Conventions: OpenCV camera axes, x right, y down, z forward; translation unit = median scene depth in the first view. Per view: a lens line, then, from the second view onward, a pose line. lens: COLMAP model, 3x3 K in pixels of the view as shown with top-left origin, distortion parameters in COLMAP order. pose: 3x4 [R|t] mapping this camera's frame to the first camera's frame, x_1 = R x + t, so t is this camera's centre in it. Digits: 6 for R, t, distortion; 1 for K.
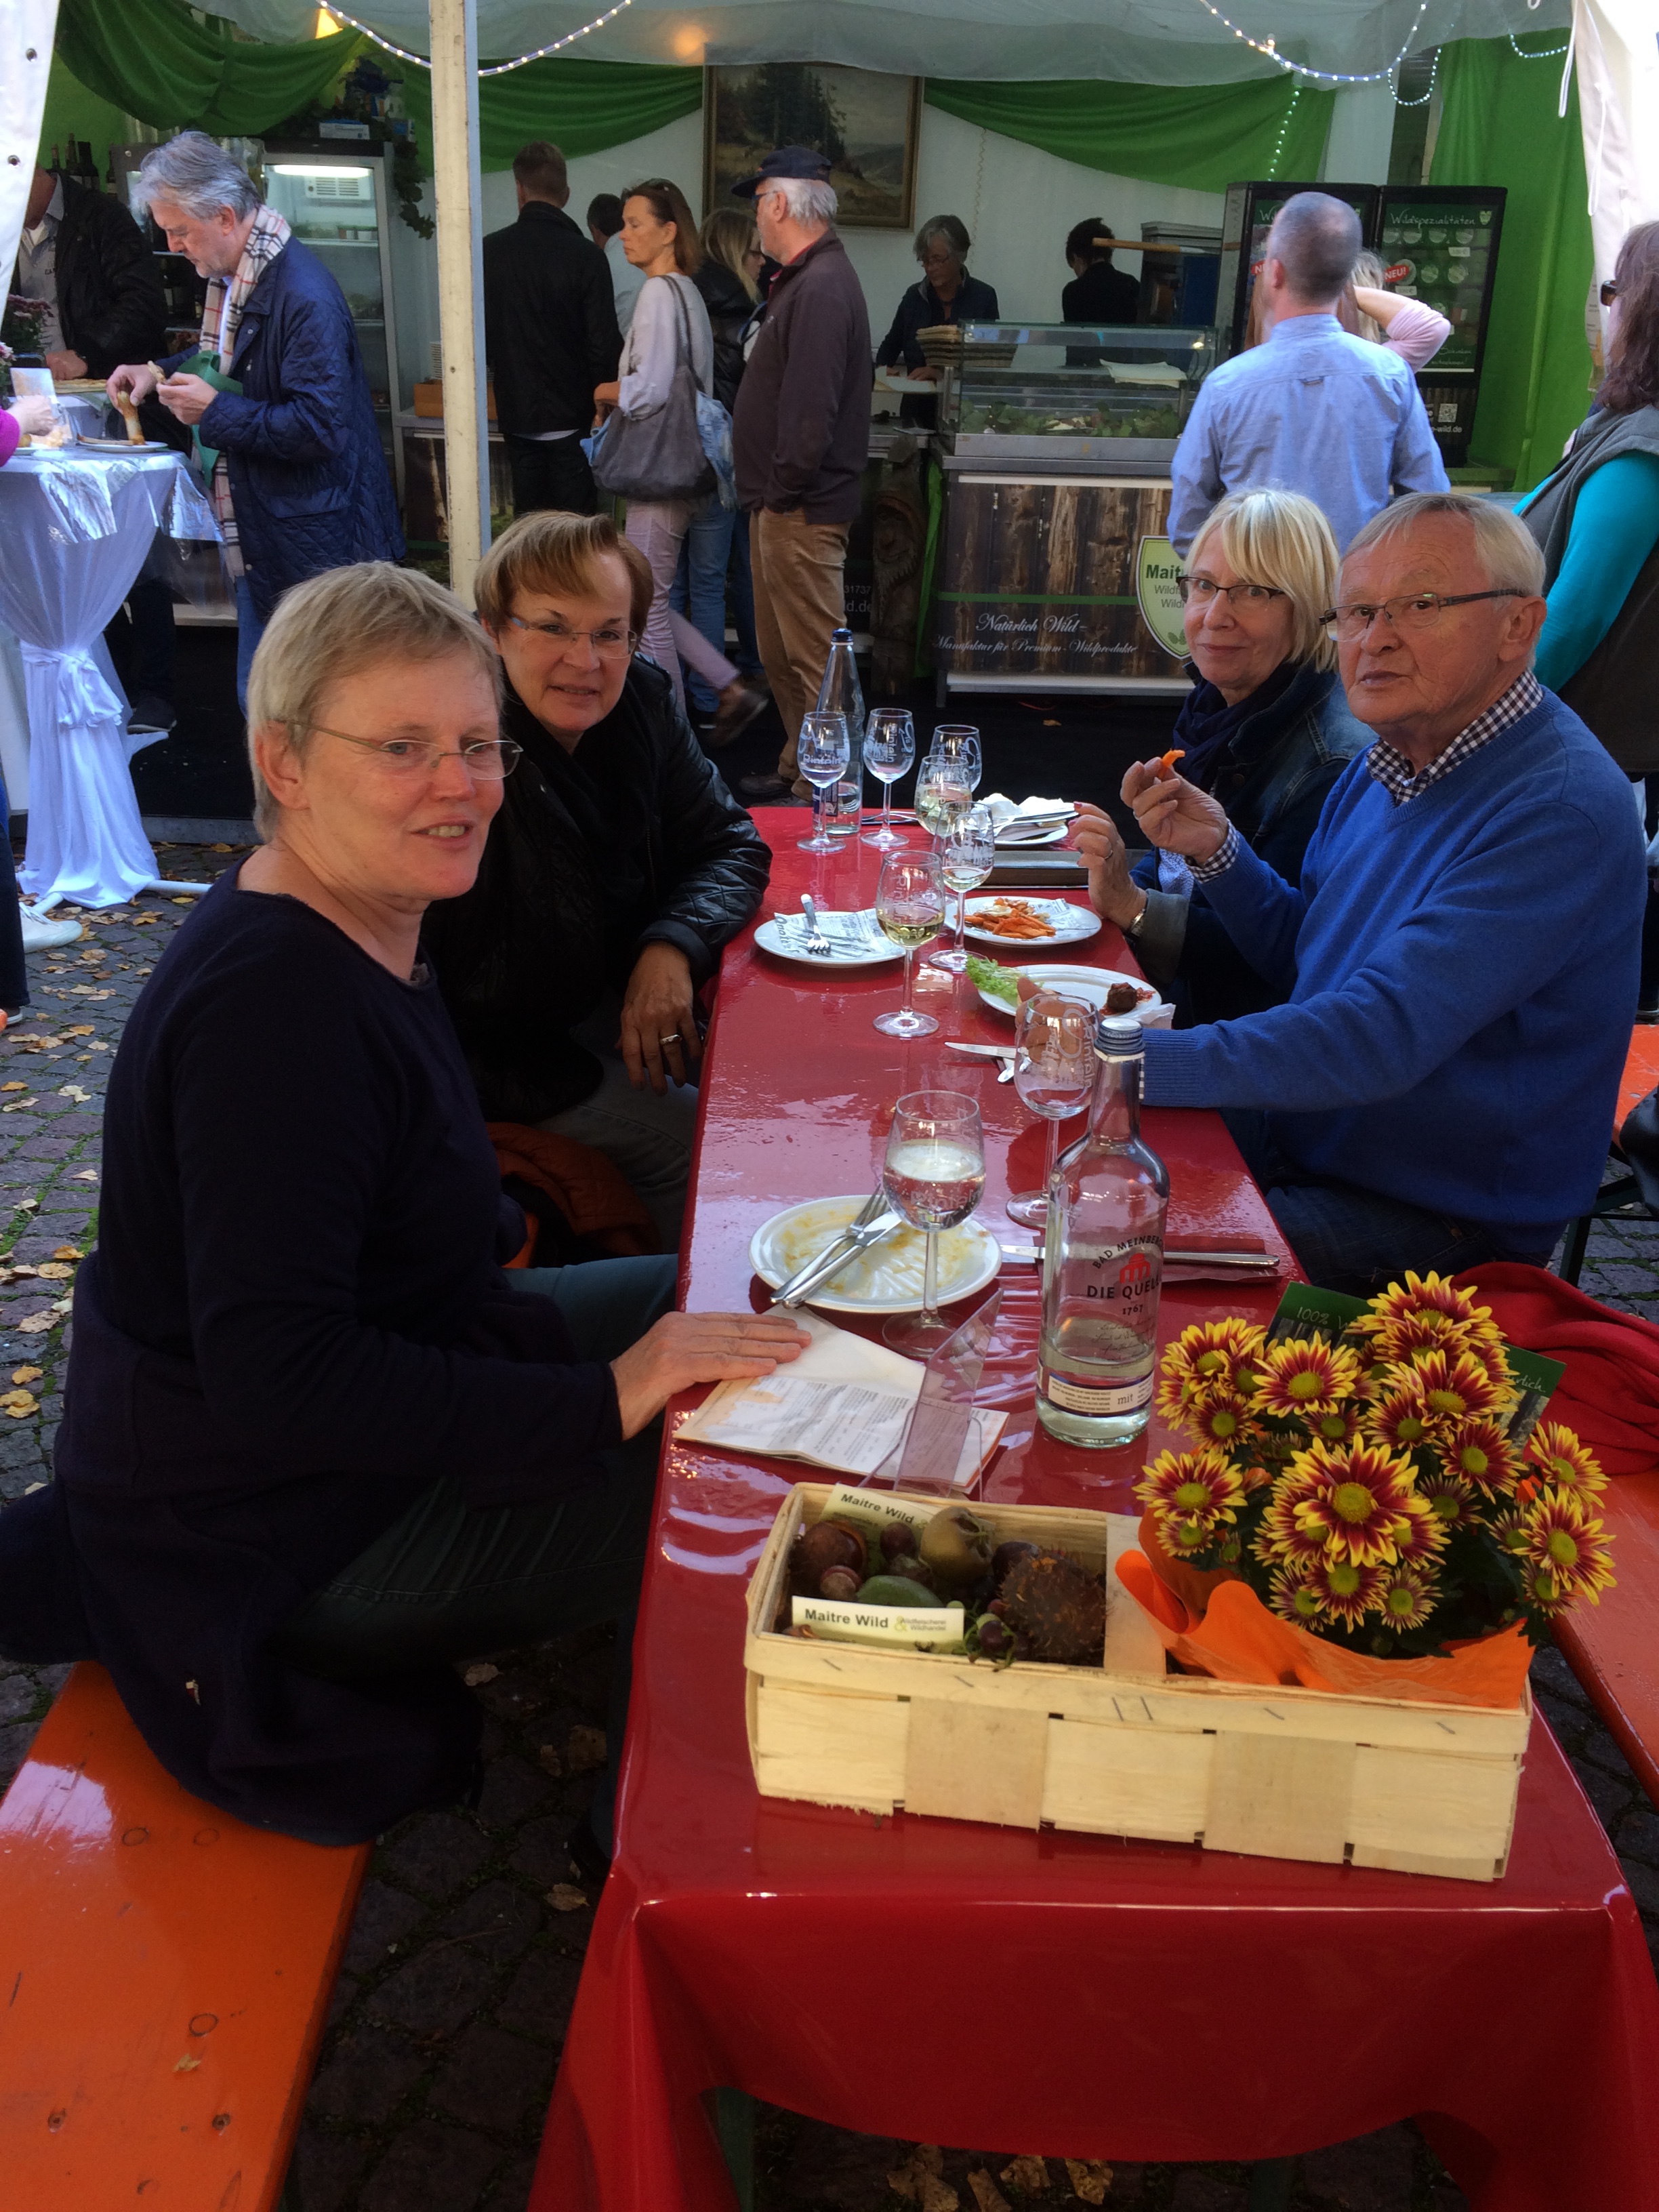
lens RADIAL K [[1883.8, 0, 813.0], [0, 1883.8, 1107.2], [0, 0, 1]] dist [0.078646, -0.110438]
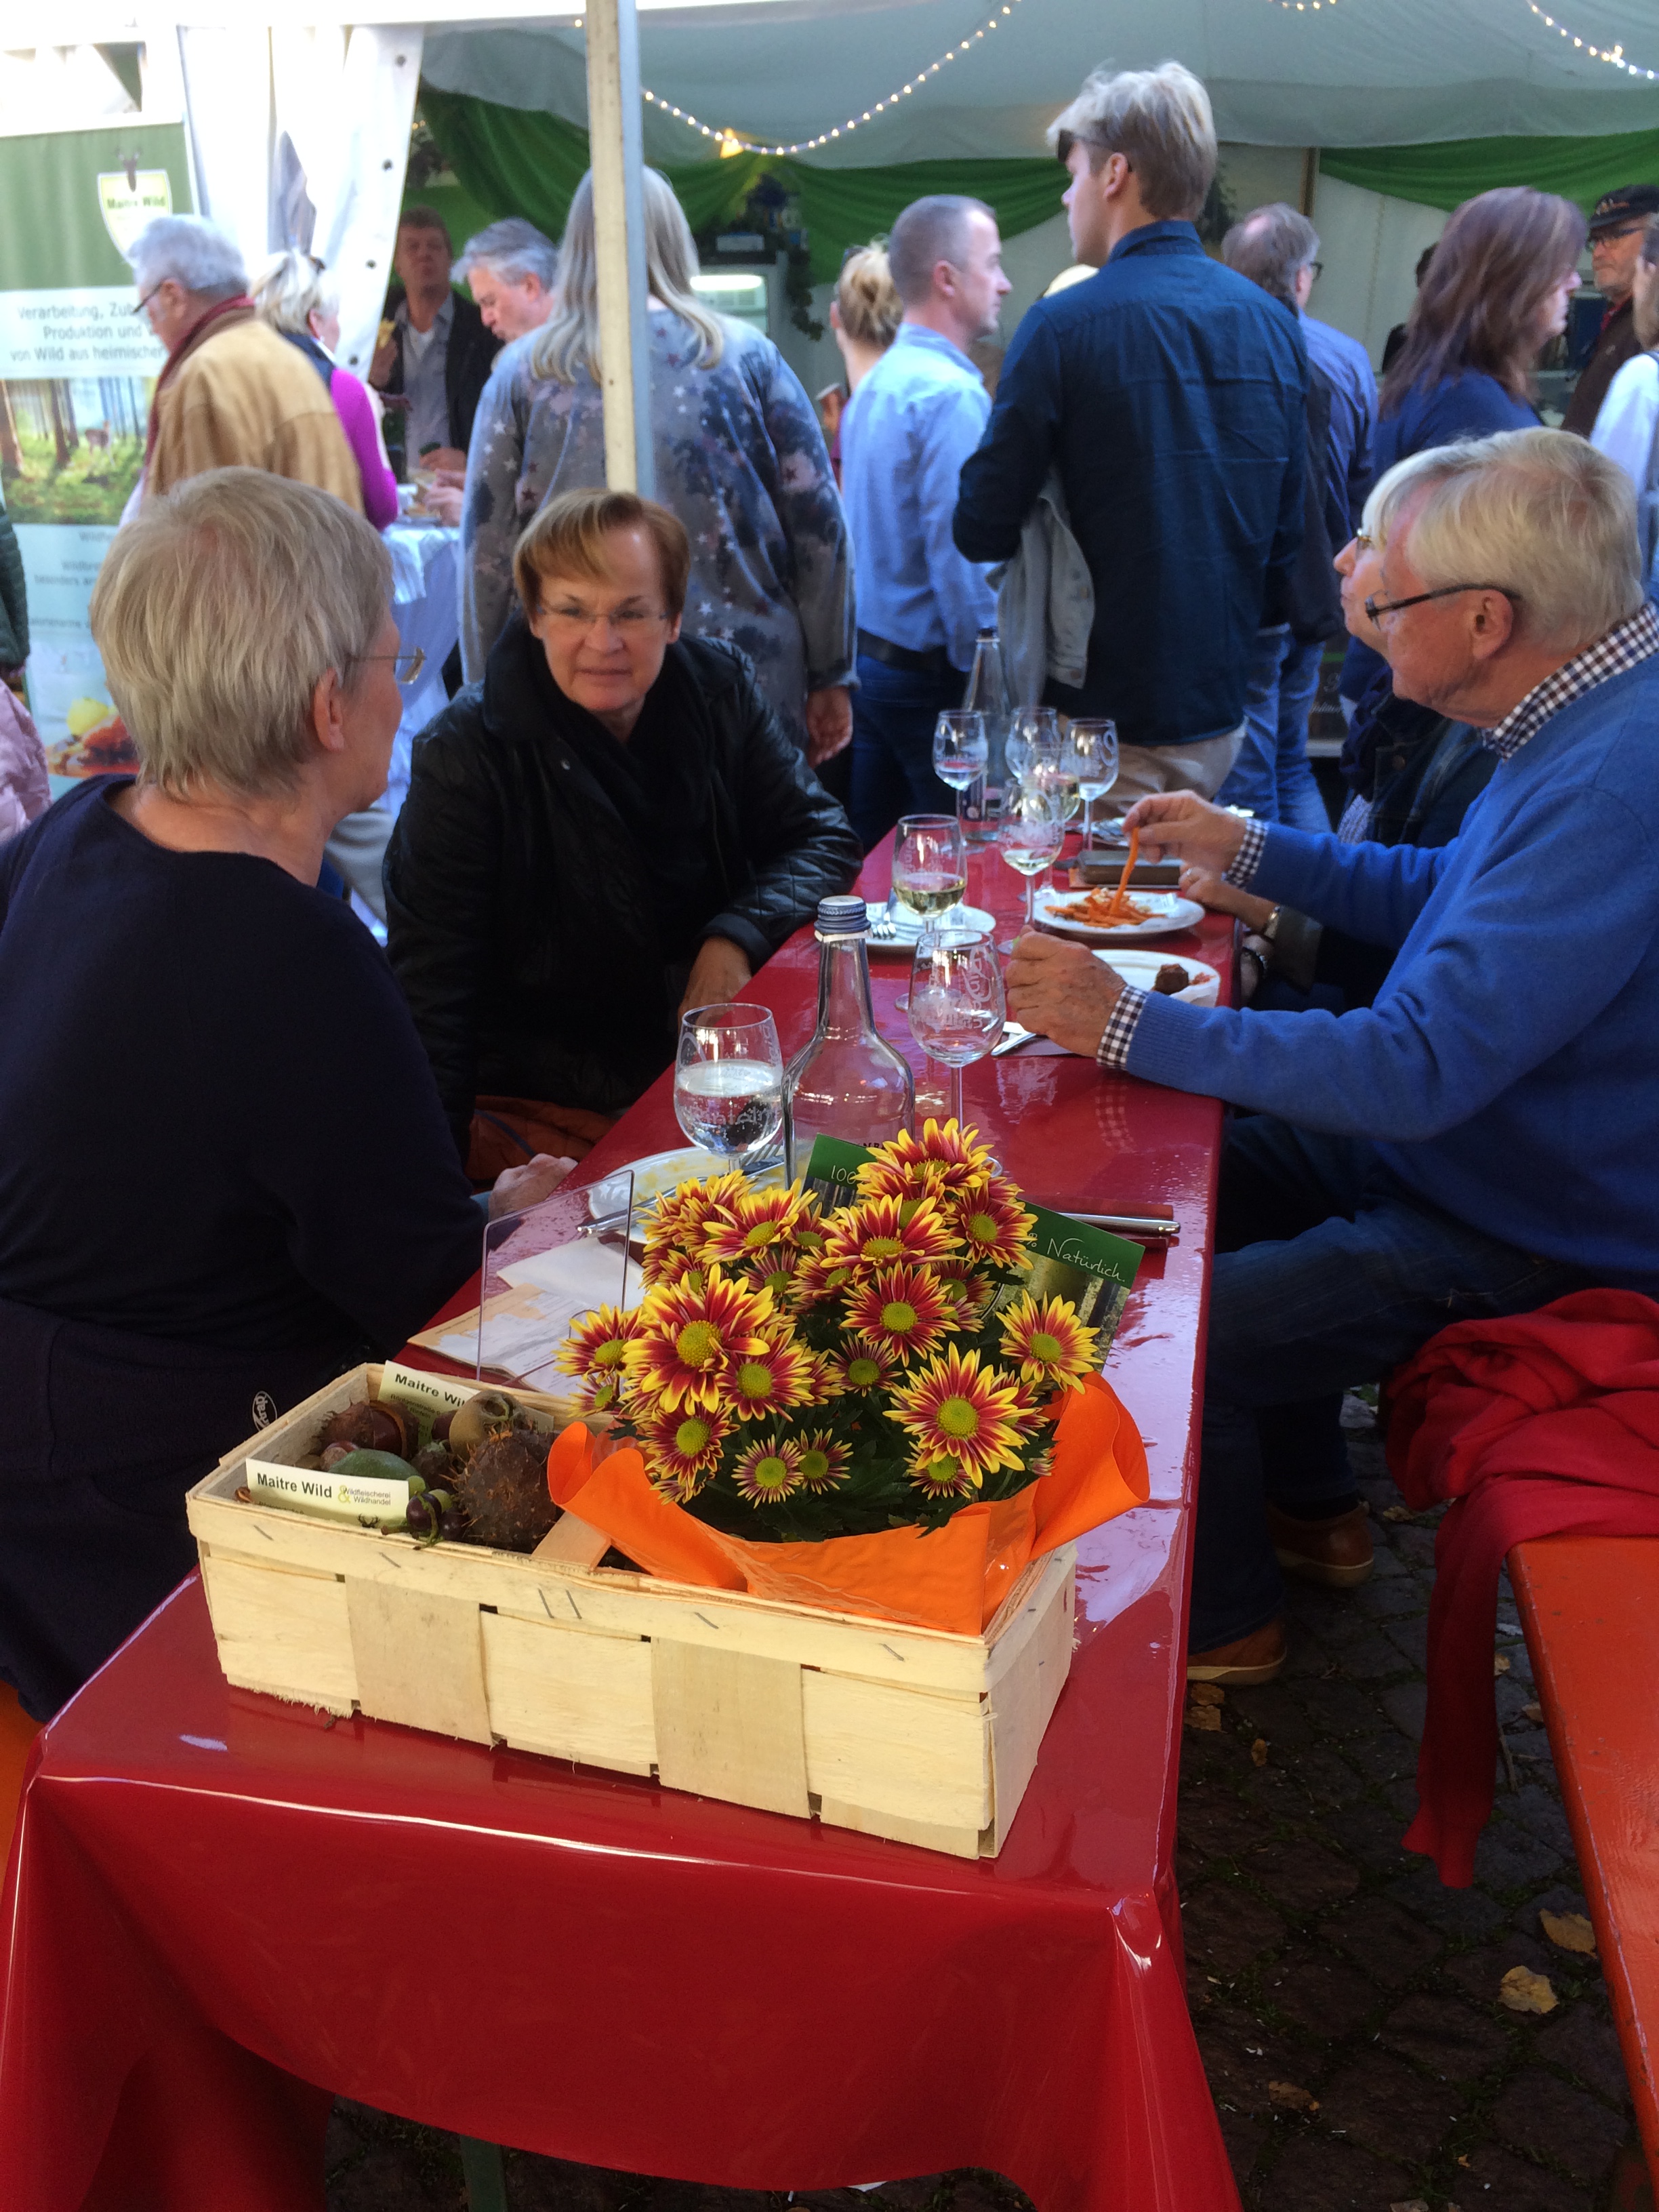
lens RADIAL K [[1883.8, 0, 823.9], [0, 1883.8, 1115.9], [0, 0, 1]] dist [0.078646, -0.110438]
pose [[0.974041, 0.030841, -0.224262, 0.456708], [-0.042313, 0.998020, -0.046530, 0.126434], [0.222383, 0.054811, 0.973417, 0.171880]]
